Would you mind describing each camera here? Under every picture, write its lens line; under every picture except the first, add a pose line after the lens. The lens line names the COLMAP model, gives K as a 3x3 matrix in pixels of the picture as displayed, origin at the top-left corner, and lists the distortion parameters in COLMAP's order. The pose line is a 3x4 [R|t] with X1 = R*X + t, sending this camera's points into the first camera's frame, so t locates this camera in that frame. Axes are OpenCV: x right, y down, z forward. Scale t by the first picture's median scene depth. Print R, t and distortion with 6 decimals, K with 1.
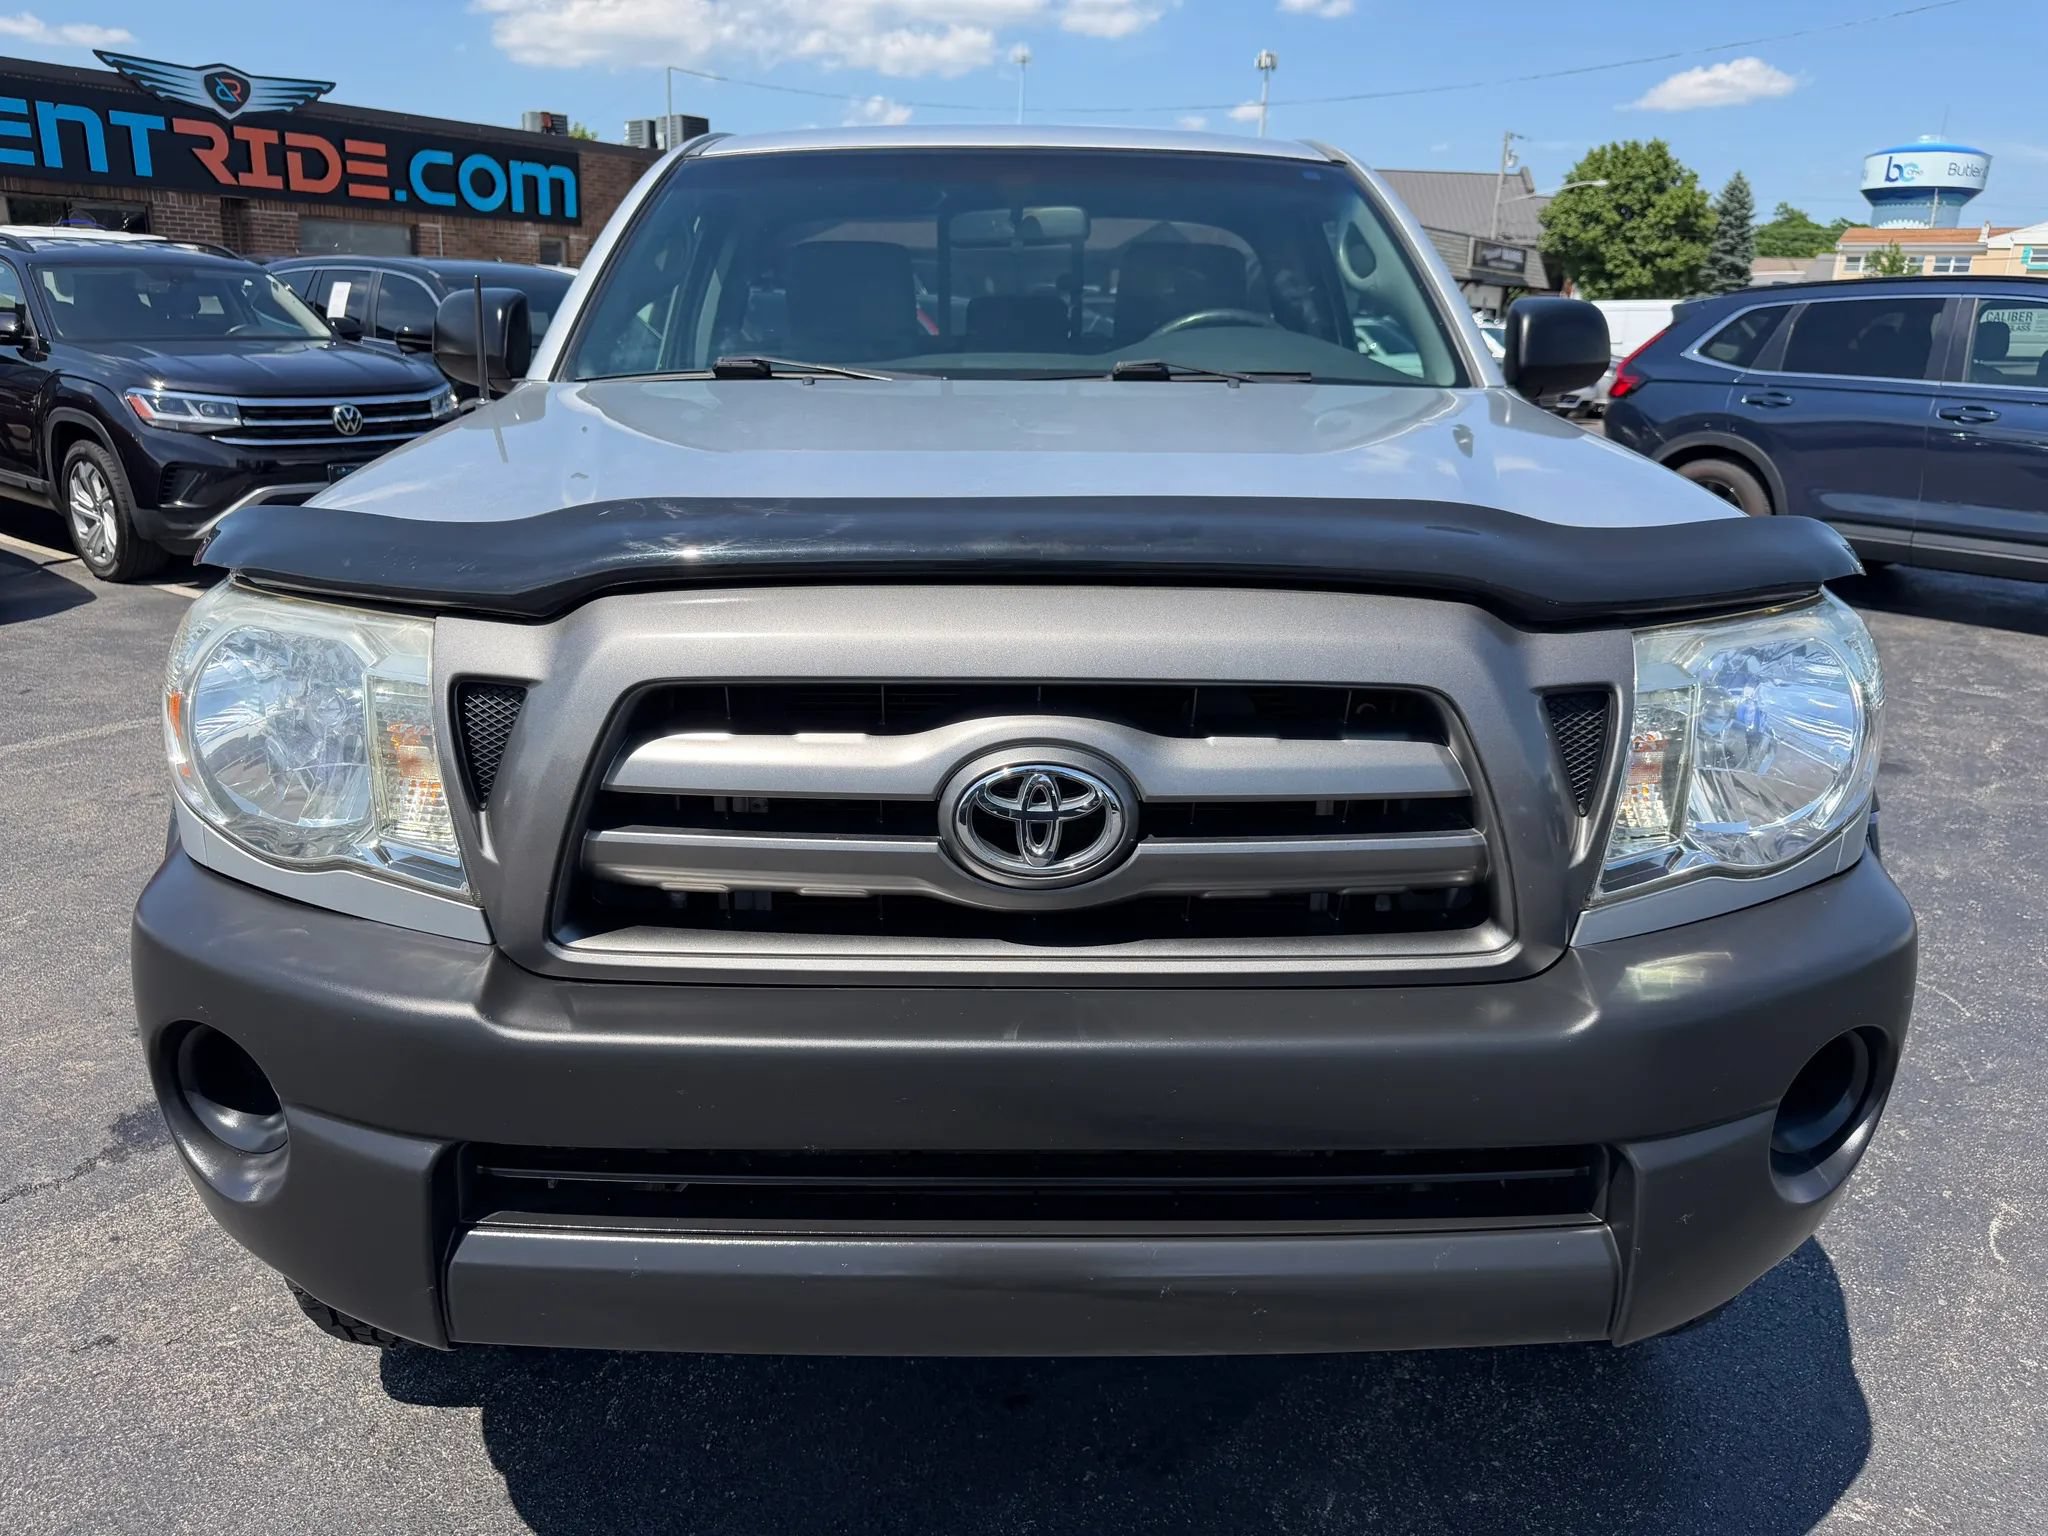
lens RADIAL K [[1461.9, 0, 1024.3], [0, 1461.9, 749.6], [0, 0, 1]] dist [0.000793, -0.003341]
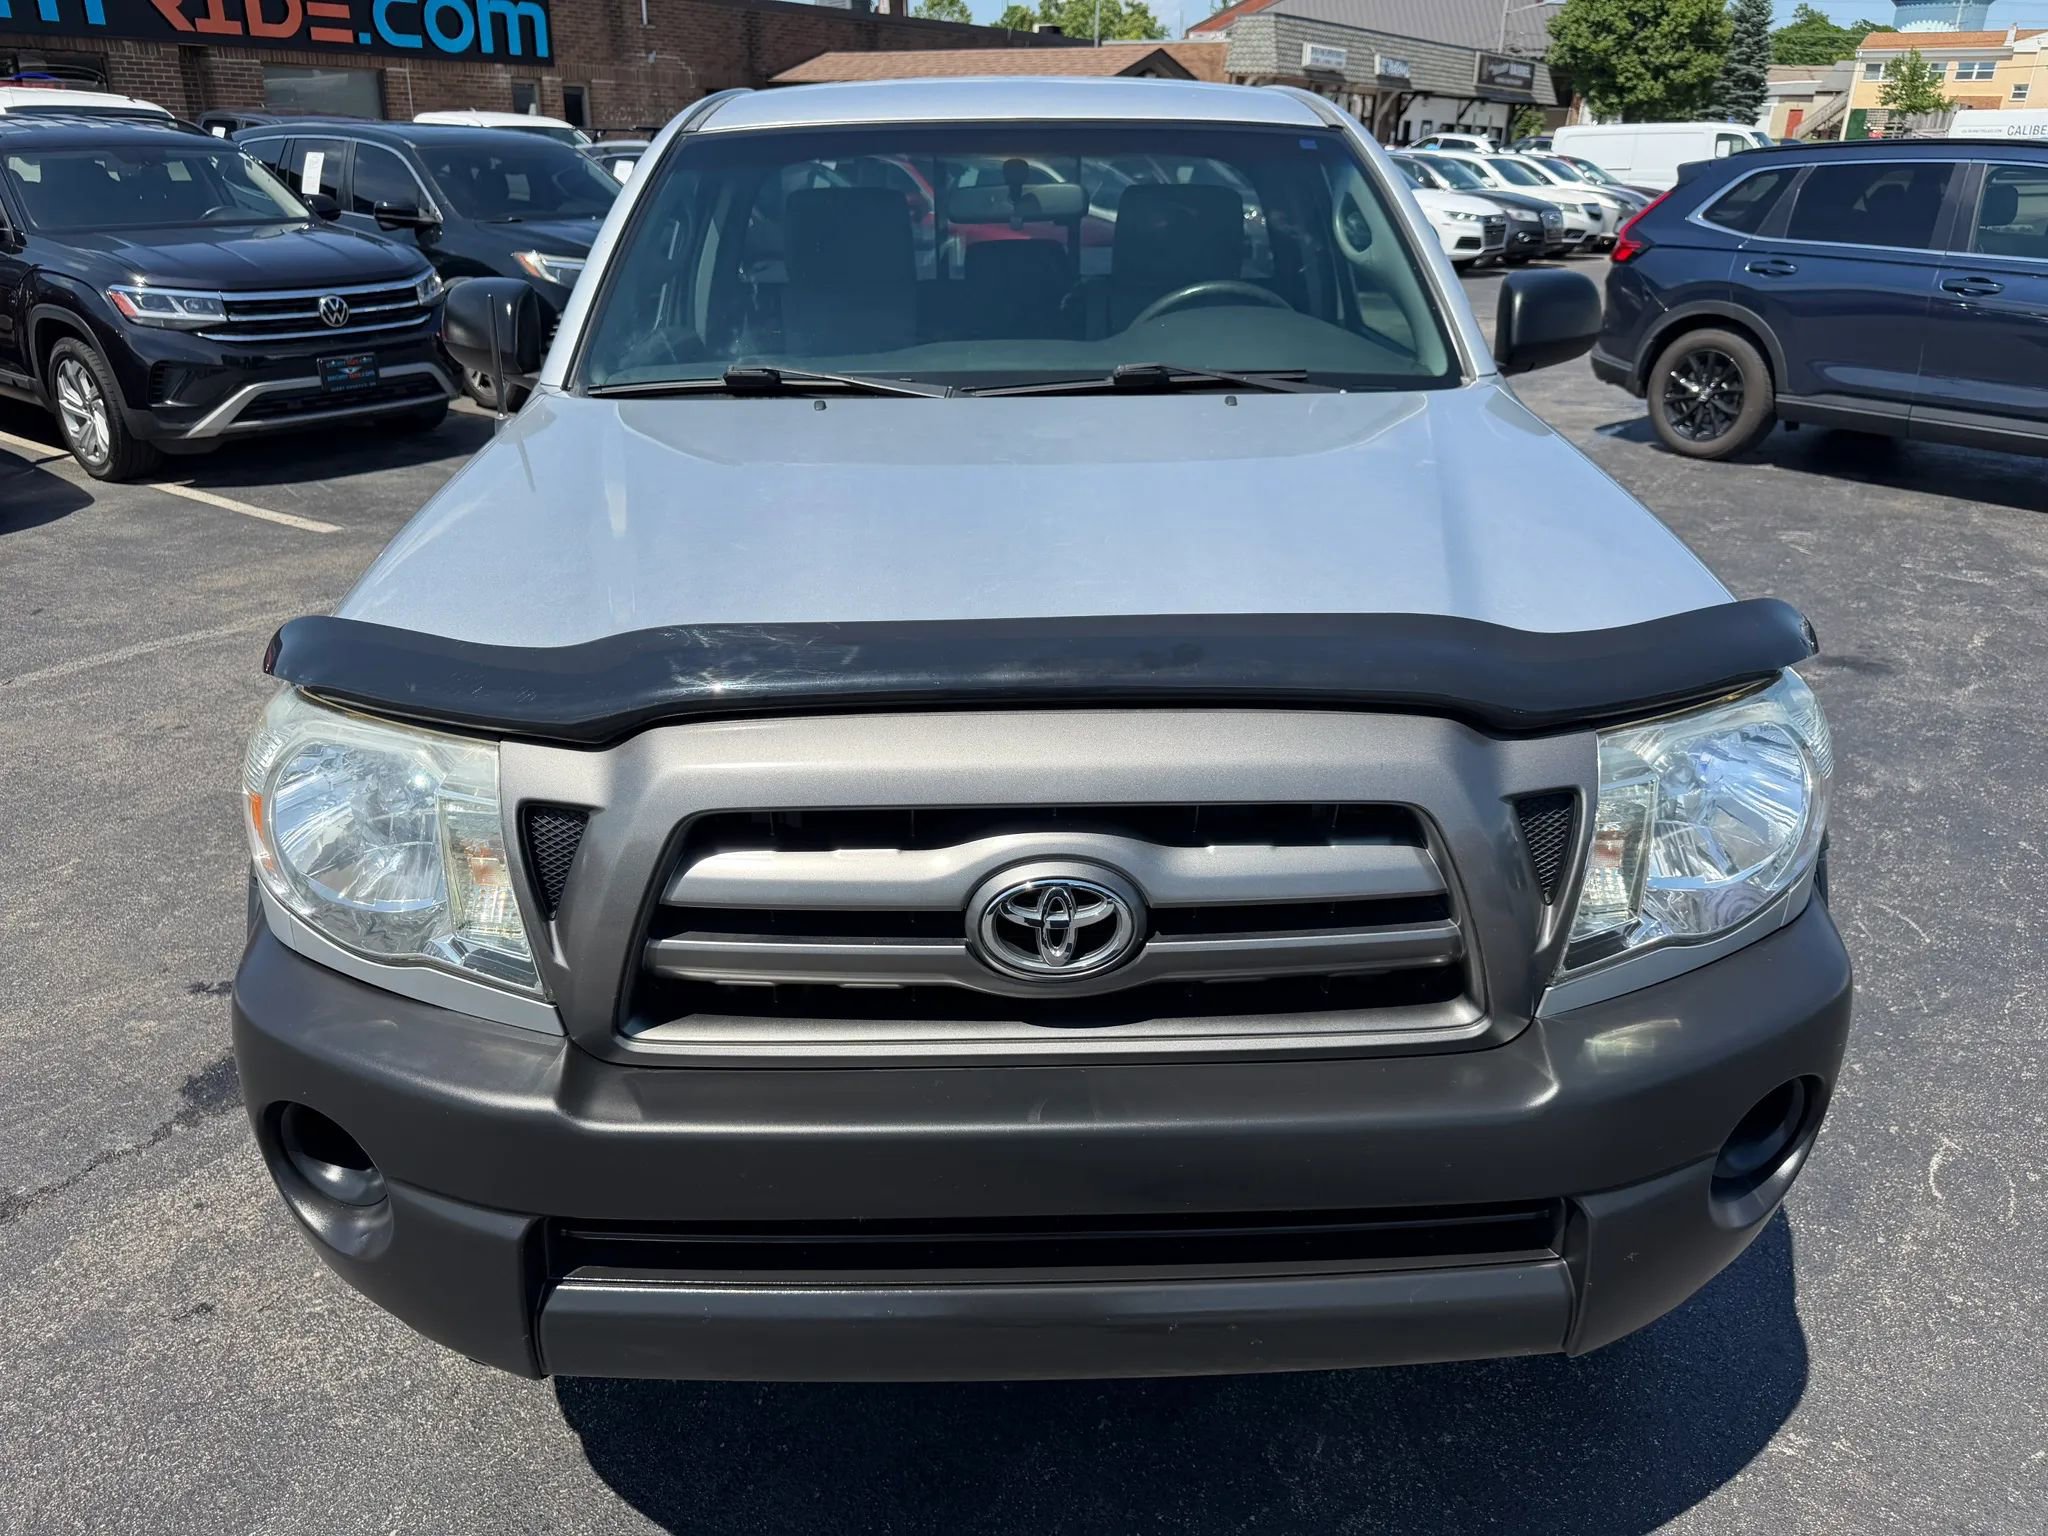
lens RADIAL K [[1465.9, 0, 1027.6], [0, 1465.9, 727.1], [0, 0, 1]] dist [0.004492, -0.007055]
pose [[0.999873, -0.015602, 0.003271, -0.006835], [0.015215, 0.995240, 0.096263, -0.106882], [-0.004757, -0.096201, 0.995351, -0.046714]]
